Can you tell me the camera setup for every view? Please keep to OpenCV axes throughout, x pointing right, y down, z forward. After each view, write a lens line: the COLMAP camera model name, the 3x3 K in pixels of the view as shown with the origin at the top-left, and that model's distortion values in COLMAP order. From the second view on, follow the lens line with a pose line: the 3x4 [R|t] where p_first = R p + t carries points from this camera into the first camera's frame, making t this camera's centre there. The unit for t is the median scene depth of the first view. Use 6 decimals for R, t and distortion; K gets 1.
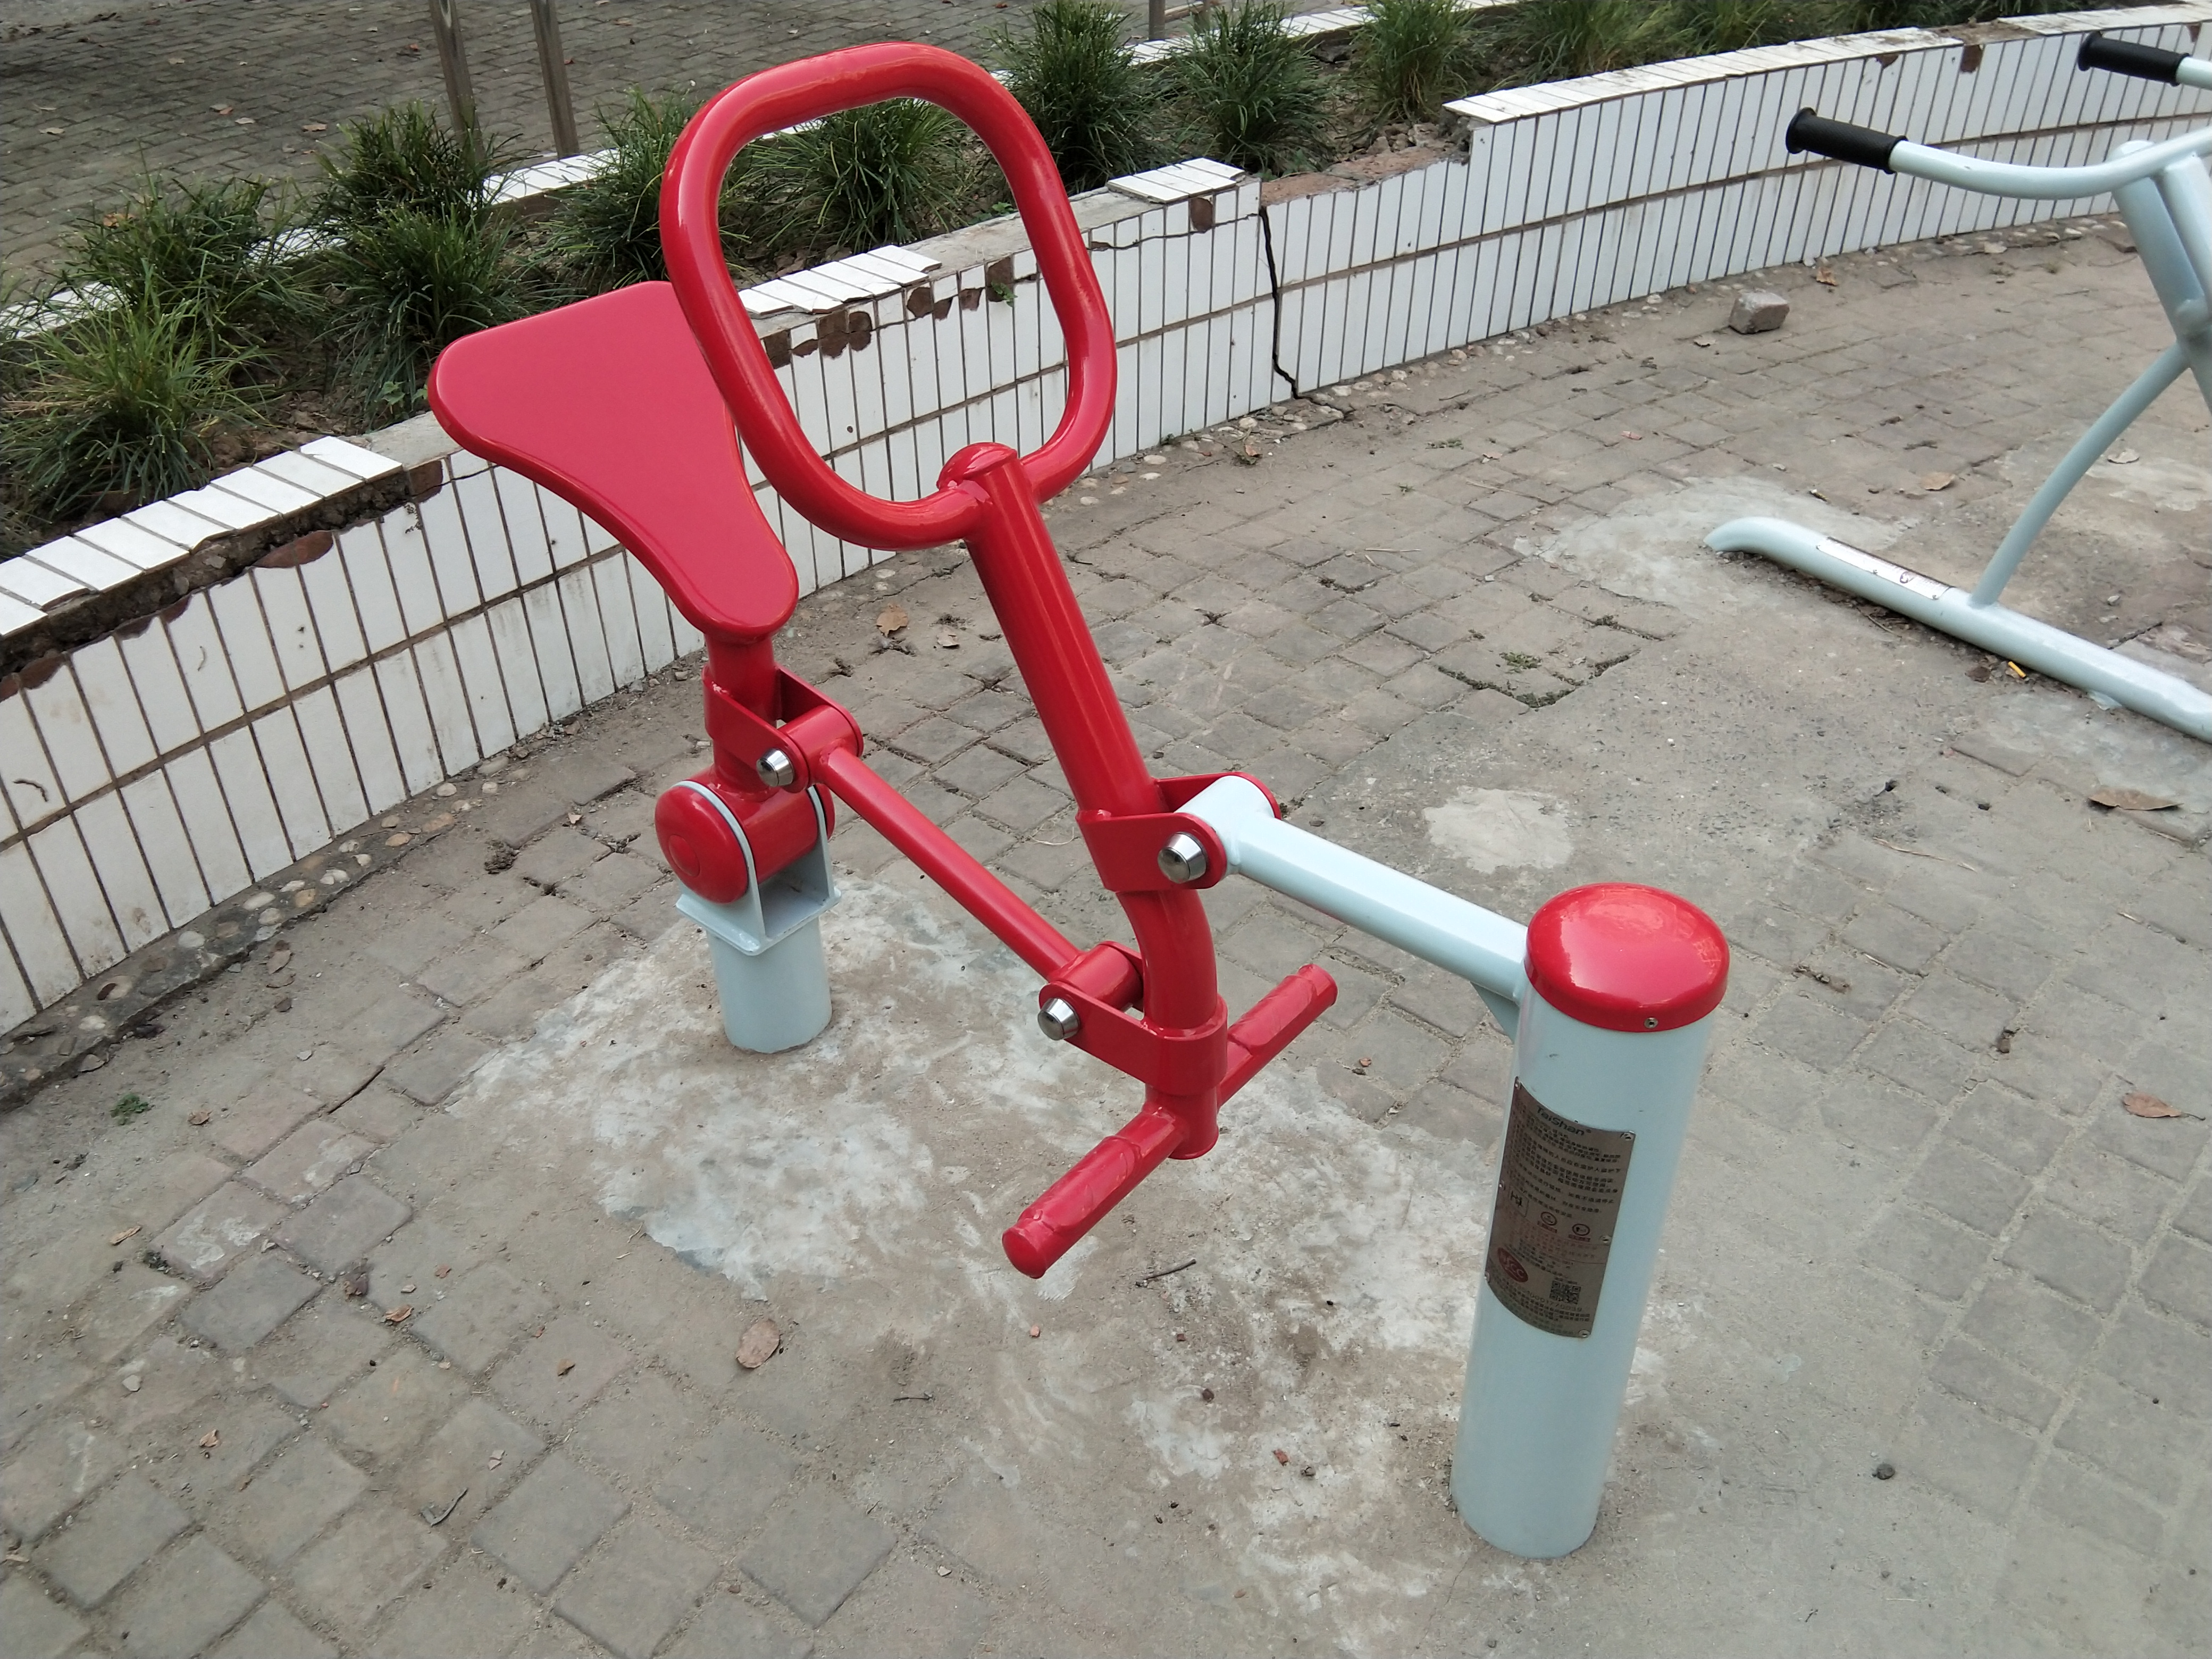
lens RADIAL K [[1786.7, 0, 1064.9], [0, 1786.7, 791.8], [0, 0, 1]] dist [0.079484, -0.107594]
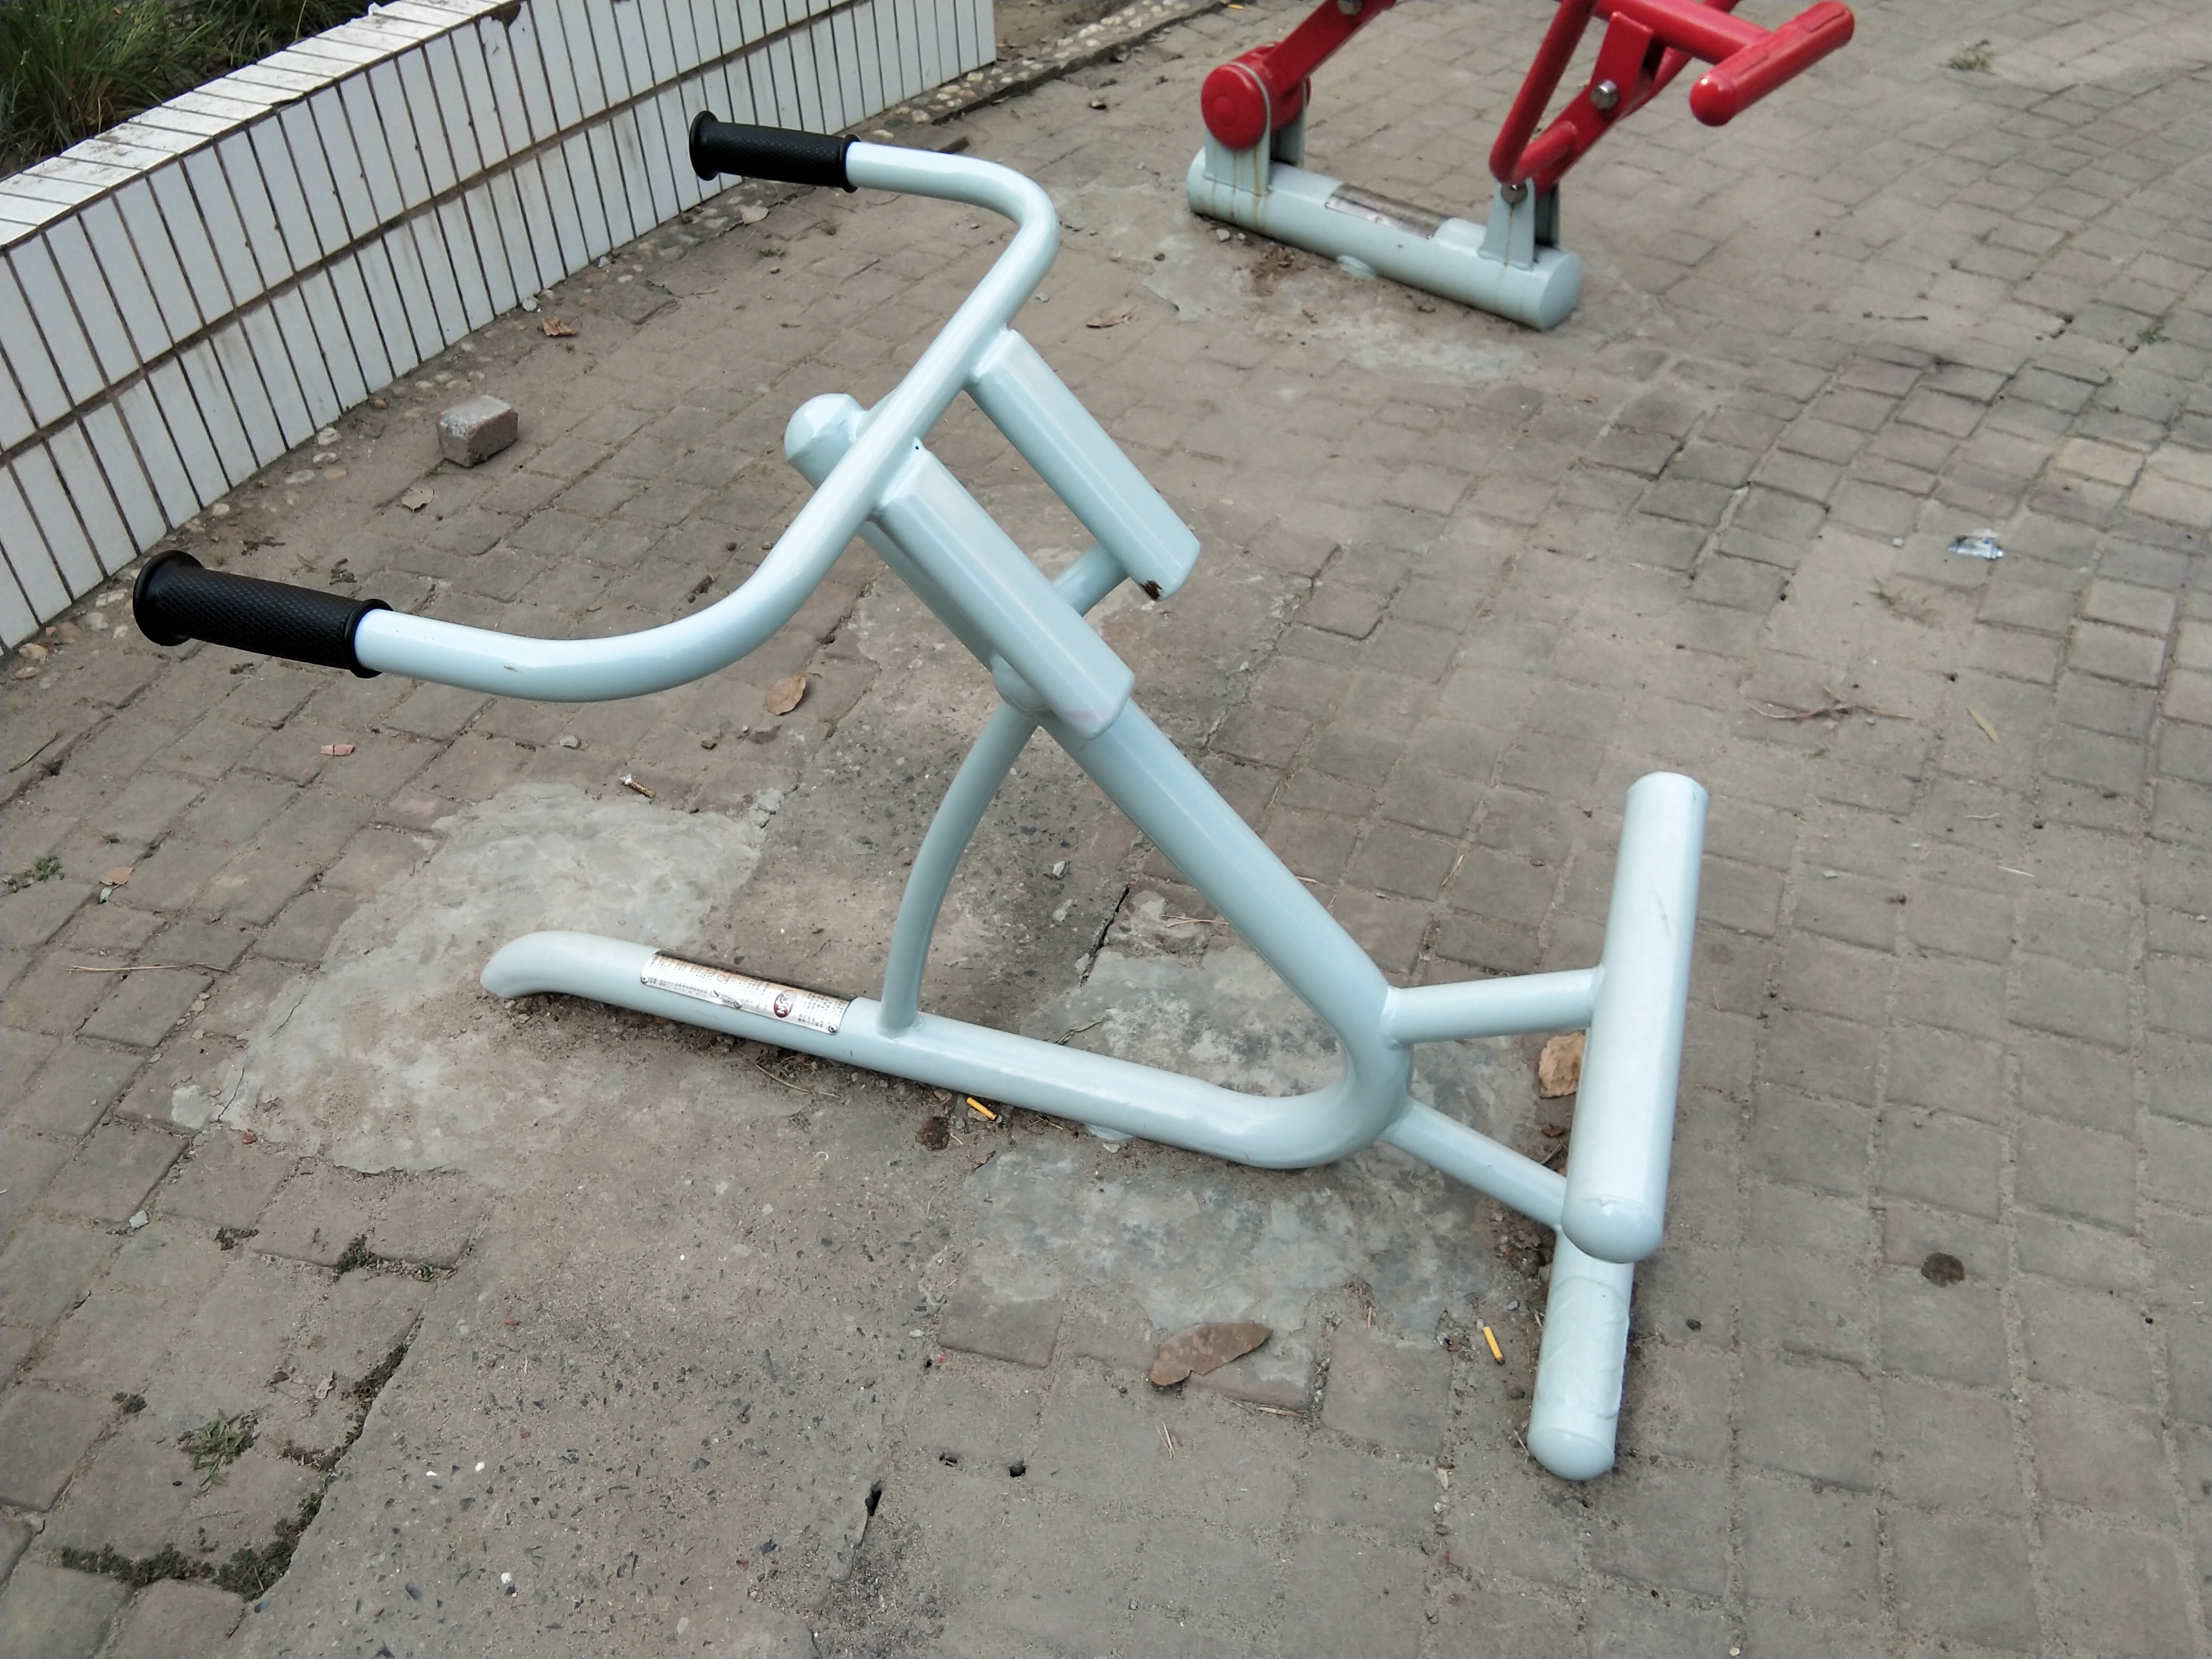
lens RADIAL K [[1831.4, 0, 1100.2], [0, 1831.4, 761.9], [0, 0, 1]] dist [0.098712, -0.150590]
pose [[0.807777, -0.392118, 0.440158, 0.224894], [0.349387, 0.919863, 0.178272, -0.200131], [-0.474789, 0.009781, 0.880046, 0.281590]]
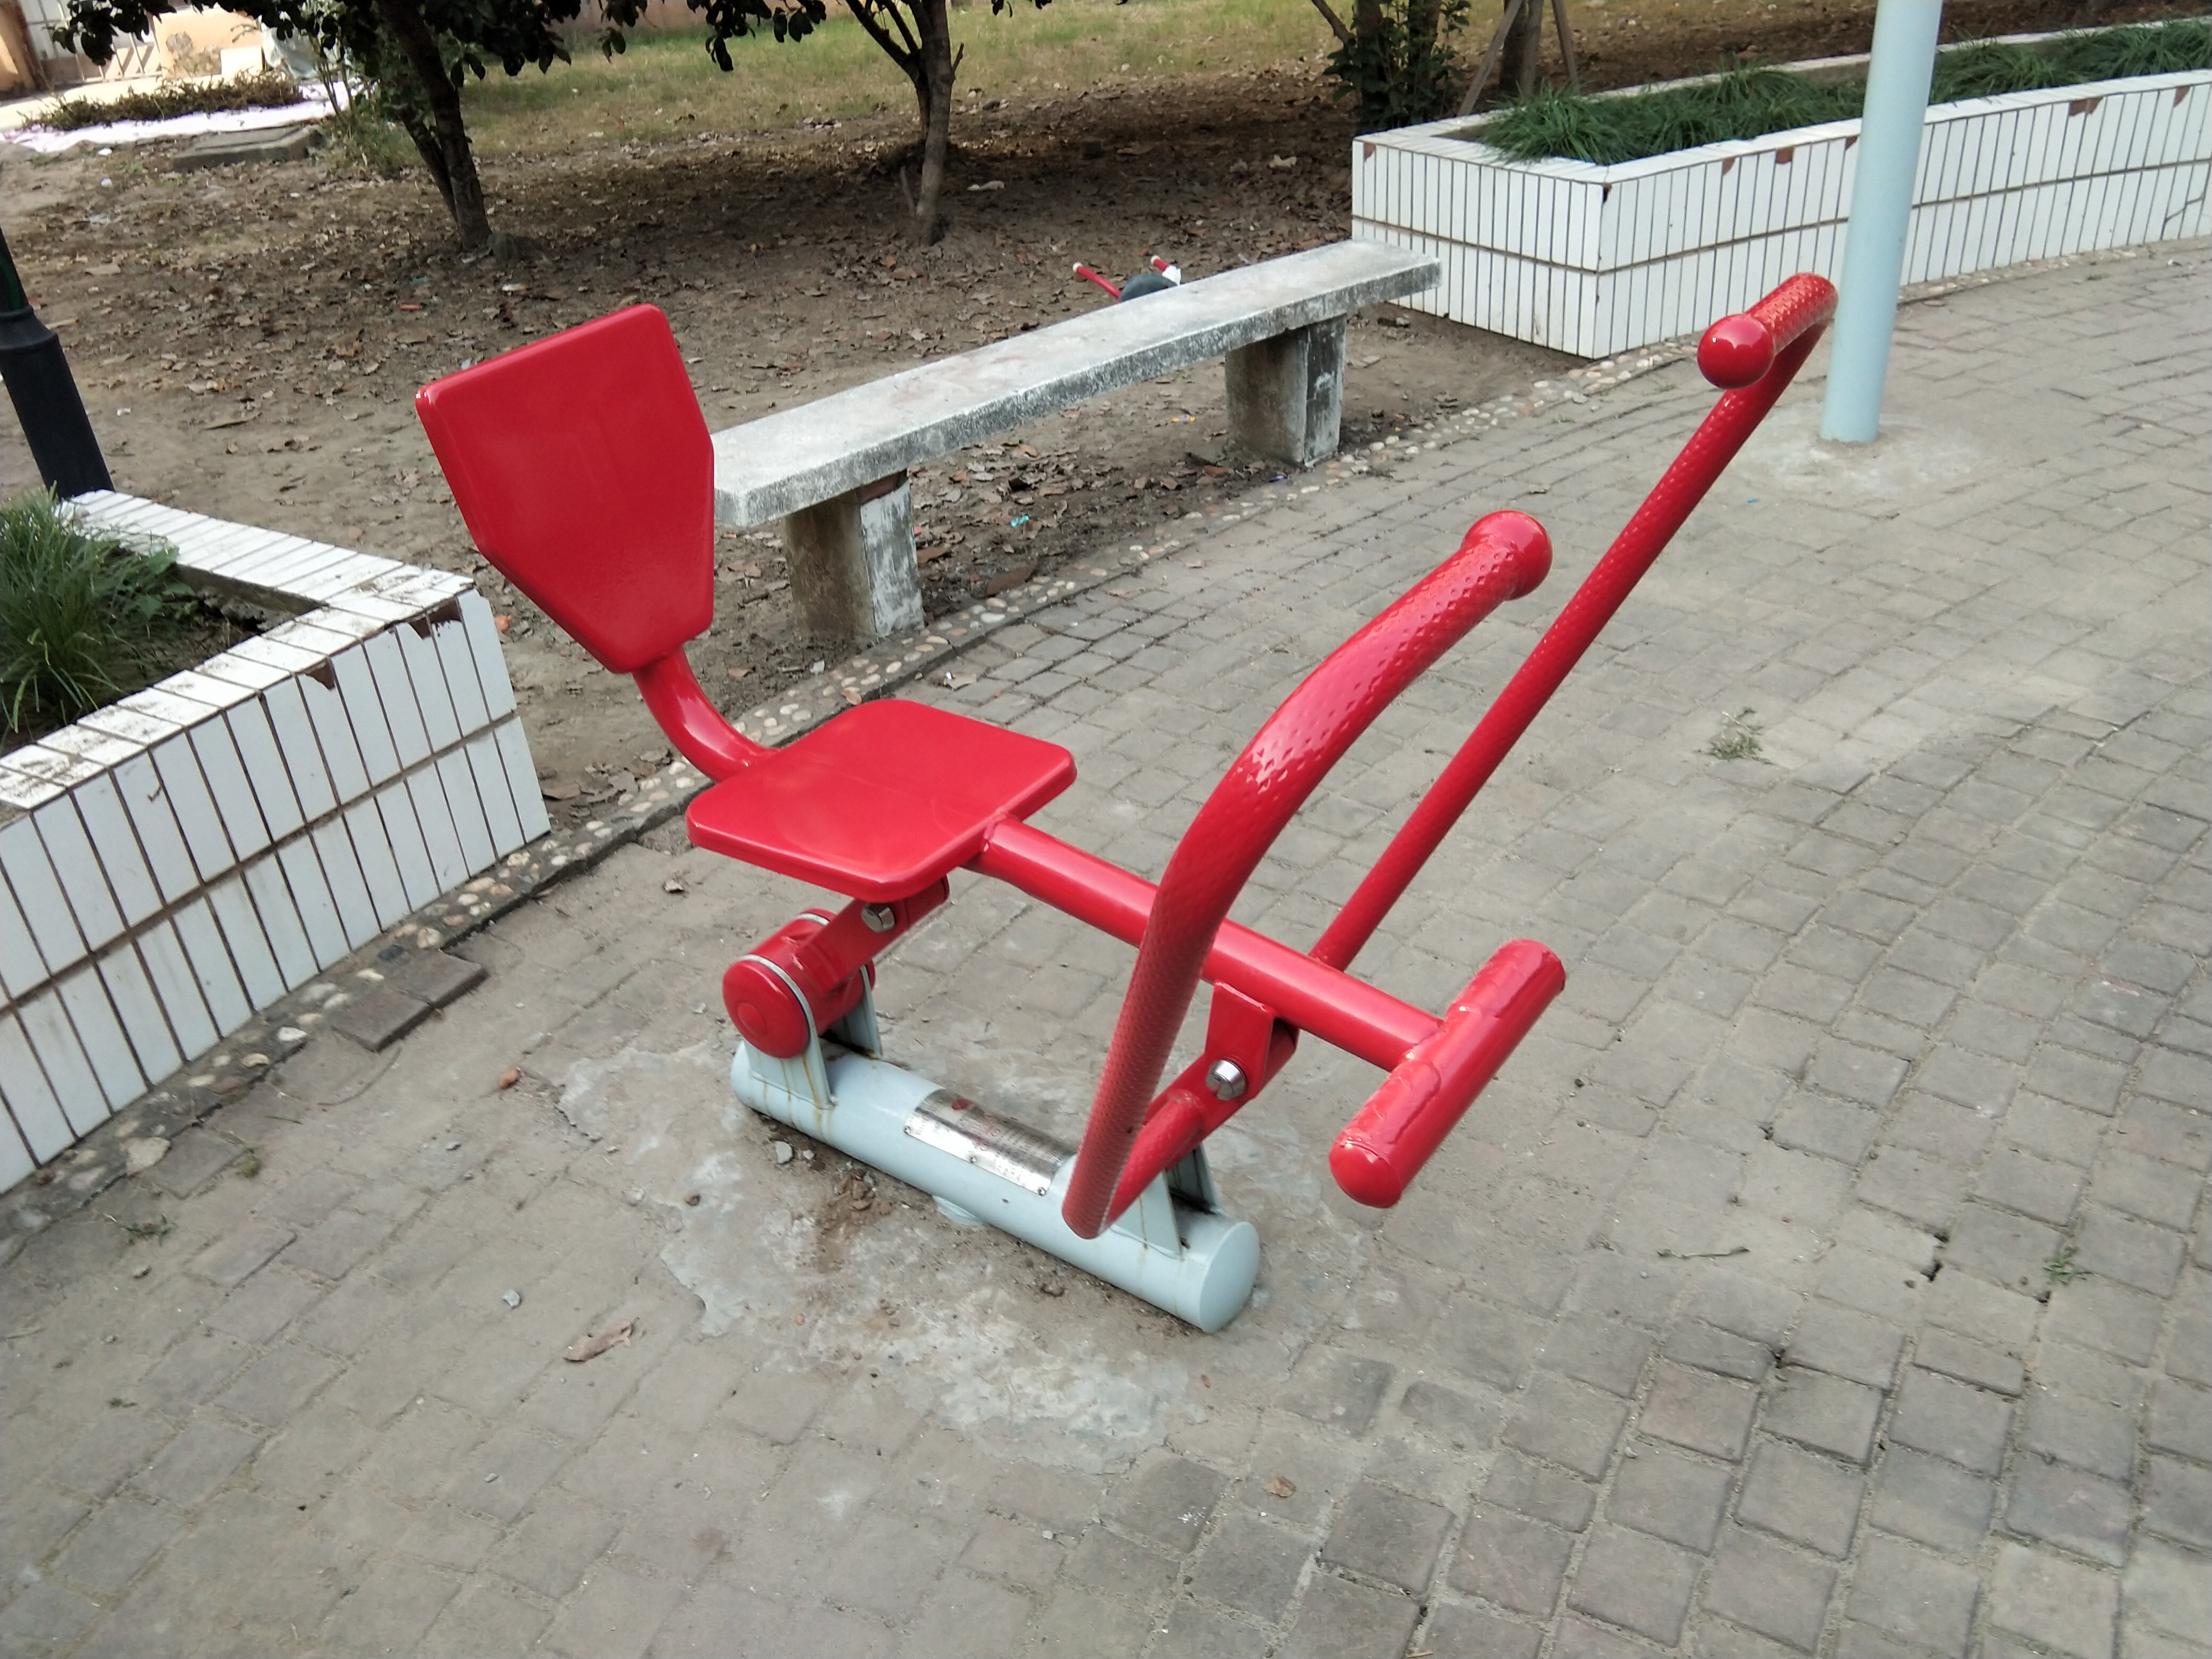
lens RADIAL K [[1851.8, 0, 1106.0], [0, 1851.8, 829.5], [0, 0, 1]] dist [0.100901, -0.147777]
pose [[0.728294, -0.384491, 0.567234, 0.501414], [0.442853, 0.895764, 0.038582, -0.321064], [-0.522942, 0.223102, 0.822652, 0.409913]]
